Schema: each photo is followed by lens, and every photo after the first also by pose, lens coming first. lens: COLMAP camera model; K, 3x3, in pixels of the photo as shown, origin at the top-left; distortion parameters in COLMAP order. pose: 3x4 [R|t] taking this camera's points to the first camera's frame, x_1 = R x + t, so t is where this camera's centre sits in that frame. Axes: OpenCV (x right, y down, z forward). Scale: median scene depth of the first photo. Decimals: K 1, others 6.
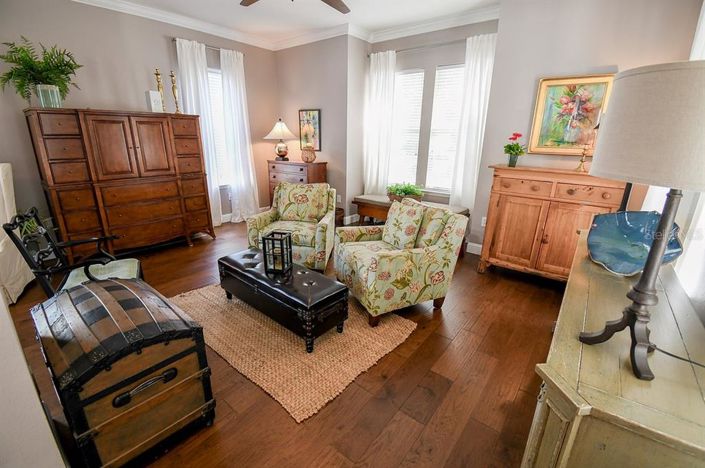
lens RADIAL K [[313.5, 0, 352.5], [0, 313.5, 234.0], [0, 0, 1]] dist [0.003329, -0.018725]
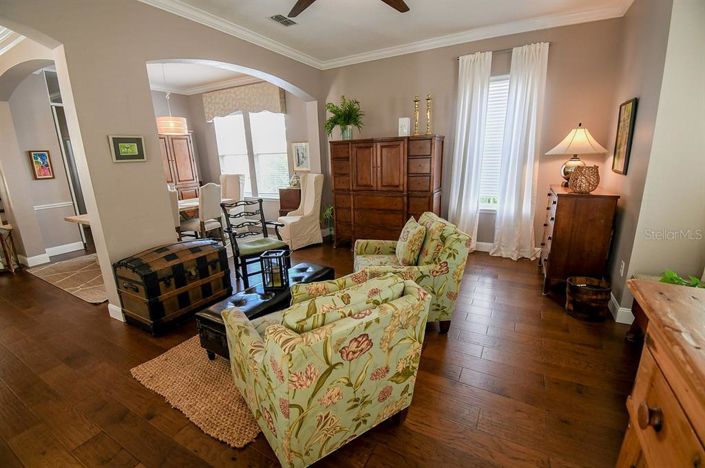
lens RADIAL K [[313.5, 0, 352.5], [0, 313.5, 234.0], [0, 0, 1]] dist [0.003329, -0.018725]
pose [[0.130540, 0.212522, -0.968397, 0.515953], [-0.258081, 0.950366, 0.173776, -0.196764], [0.957264, 0.227240, 0.178908, 0.681034]]
